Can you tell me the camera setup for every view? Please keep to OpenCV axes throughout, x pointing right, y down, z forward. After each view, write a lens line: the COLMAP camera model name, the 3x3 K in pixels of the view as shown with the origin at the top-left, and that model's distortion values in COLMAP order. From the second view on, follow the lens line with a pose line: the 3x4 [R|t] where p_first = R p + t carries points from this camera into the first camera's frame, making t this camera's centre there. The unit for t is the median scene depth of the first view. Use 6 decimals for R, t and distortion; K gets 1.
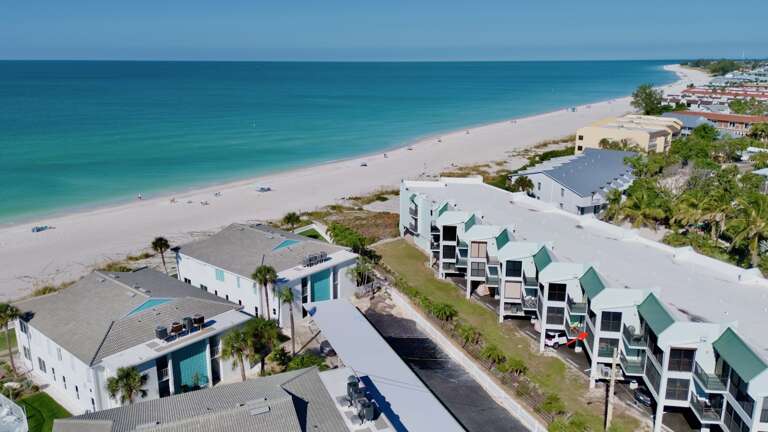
lens RADIAL K [[565.3, 0, 384.0], [0, 565.3, 216.0], [0, 0, 1]] dist [0.113043, -0.139159]
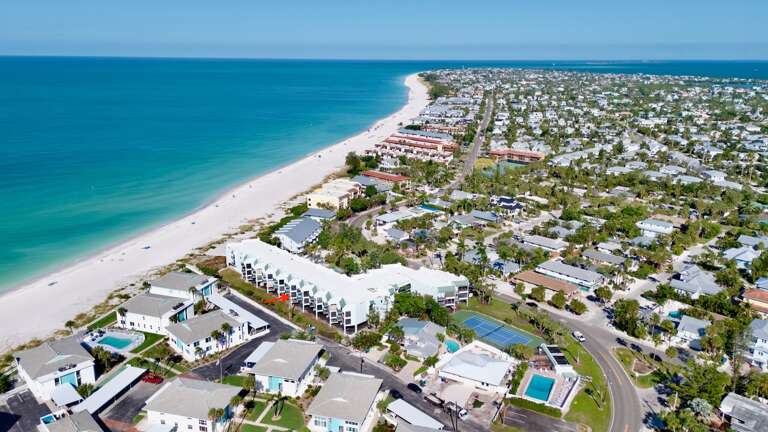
lens RADIAL K [[565.3, 0, 384.0], [0, 565.3, 216.0], [0, 0, 1]] dist [0.113043, -0.139159]
pose [[0.929866, -0.090894, 0.356493, -0.255354], [0.084584, 0.995860, 0.033287, -0.264567], [-0.358043, -0.000799, 0.933705, -1.963465]]
